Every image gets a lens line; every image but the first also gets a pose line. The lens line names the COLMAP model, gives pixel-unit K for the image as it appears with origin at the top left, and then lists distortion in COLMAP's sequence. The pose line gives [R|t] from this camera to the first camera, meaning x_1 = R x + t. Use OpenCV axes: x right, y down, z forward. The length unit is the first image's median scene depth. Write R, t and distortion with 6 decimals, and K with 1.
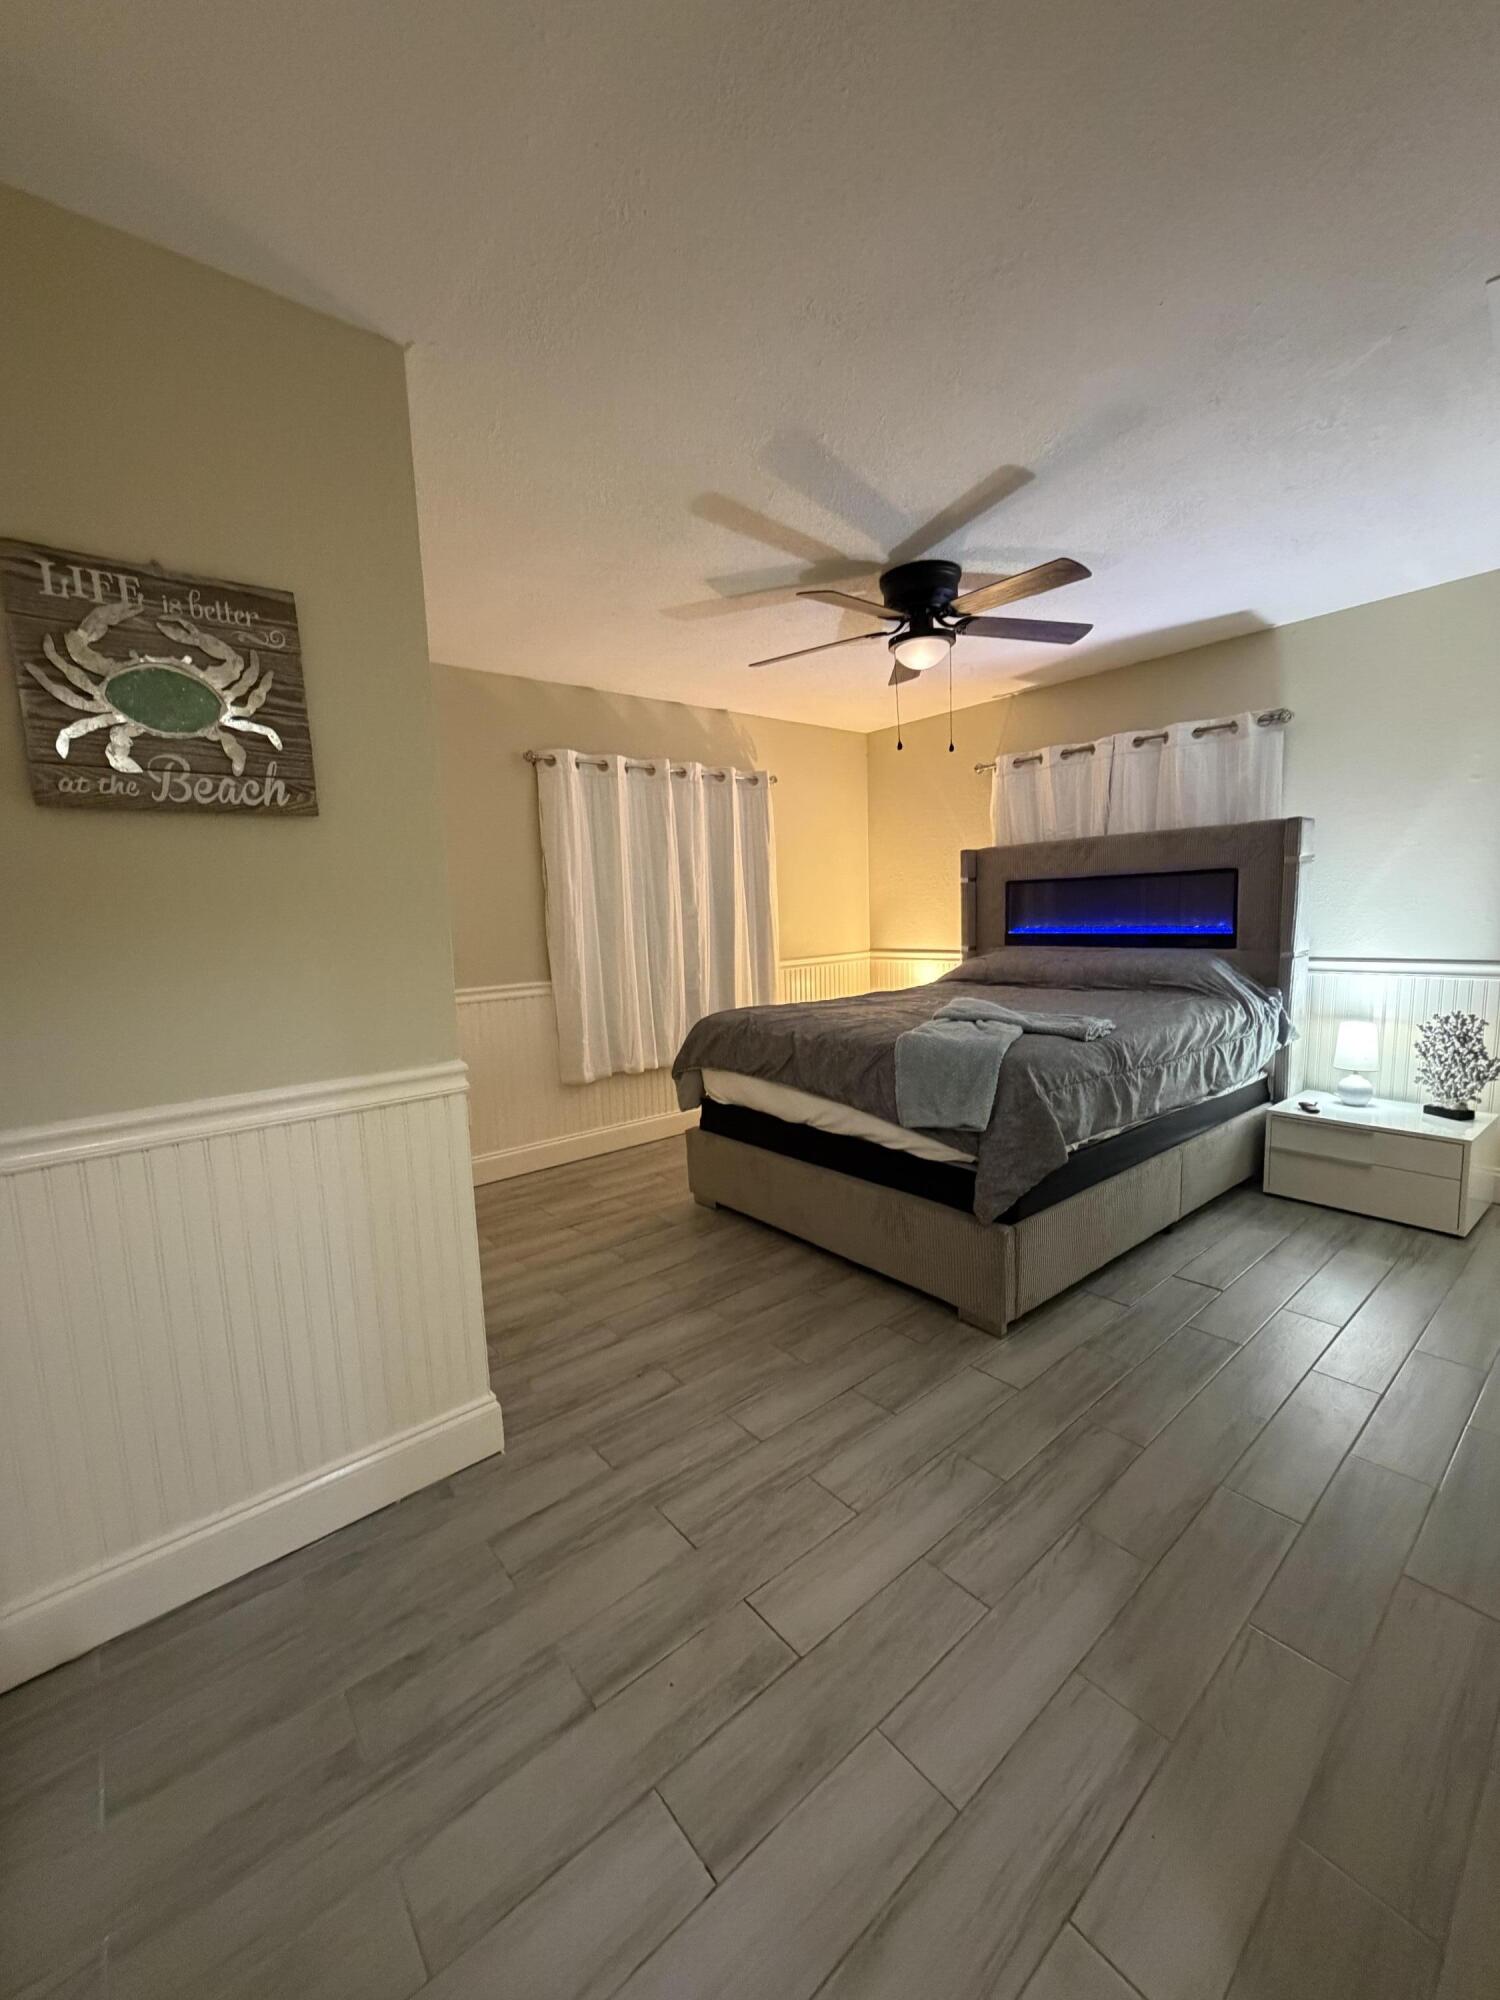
lens RADIAL K [[798.6, 0, 748.9], [0, 798.6, 1004.2], [0, 0, 1]] dist [-0.002143, -0.000569]
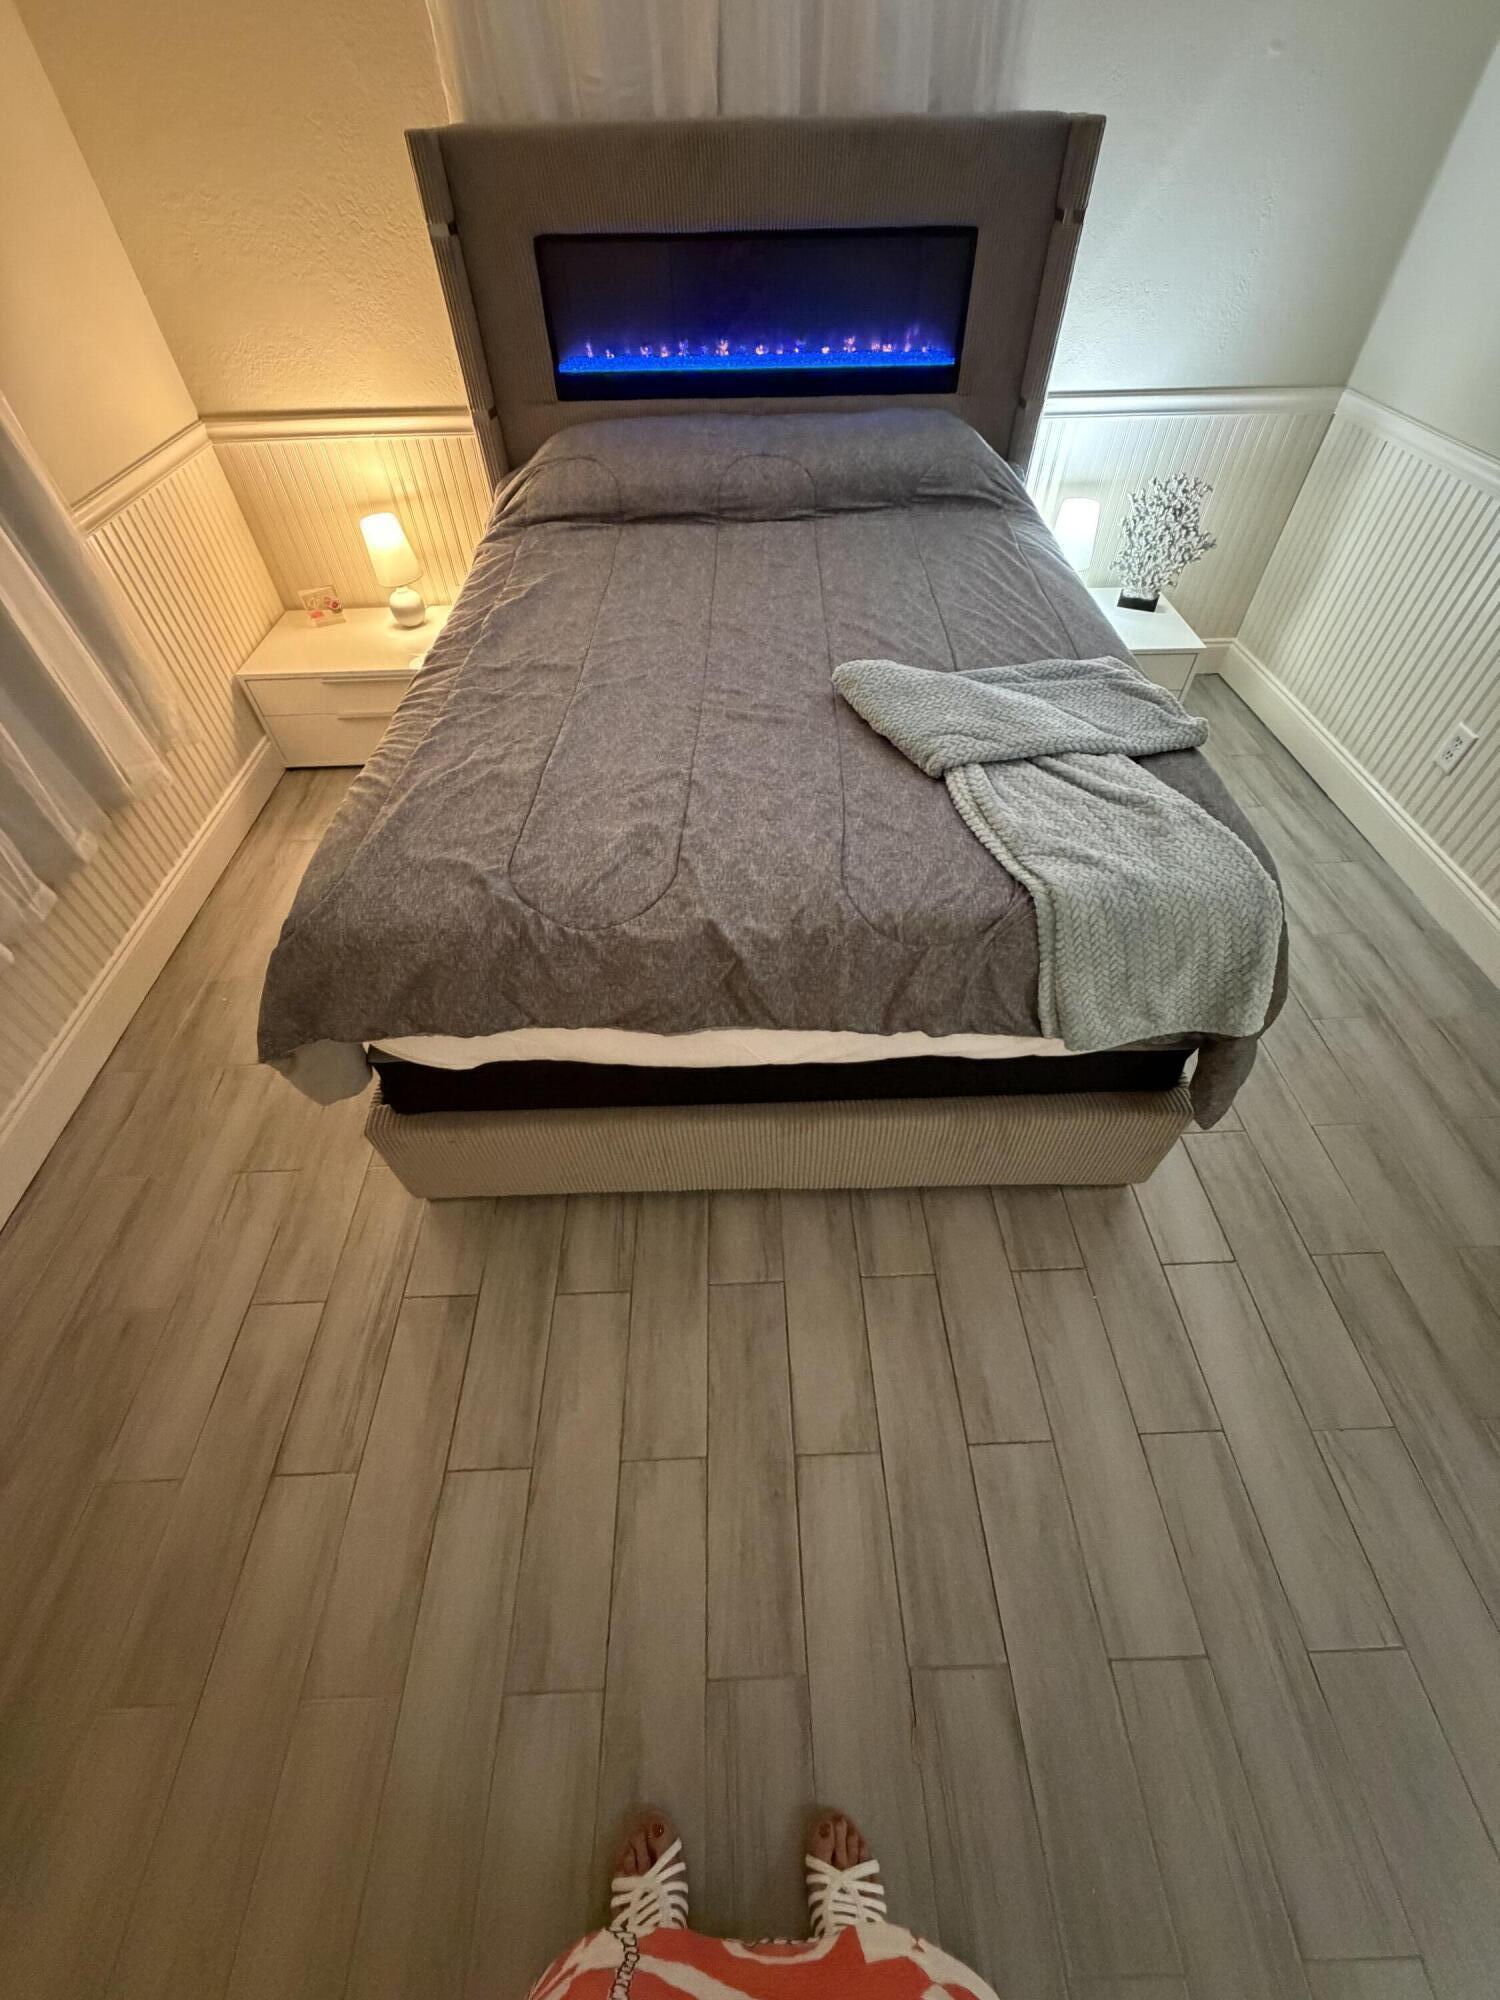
lens RADIAL K [[798.6, 0, 755.1], [0, 798.6, 996.8], [0, 0, 1]] dist [-0.002143, -0.000569]
pose [[0.615455, -0.573800, 0.540341, -0.138765], [0.083644, 0.729241, 0.679126, -0.172702], [-0.783721, -0.372775, 0.496810, 0.636308]]
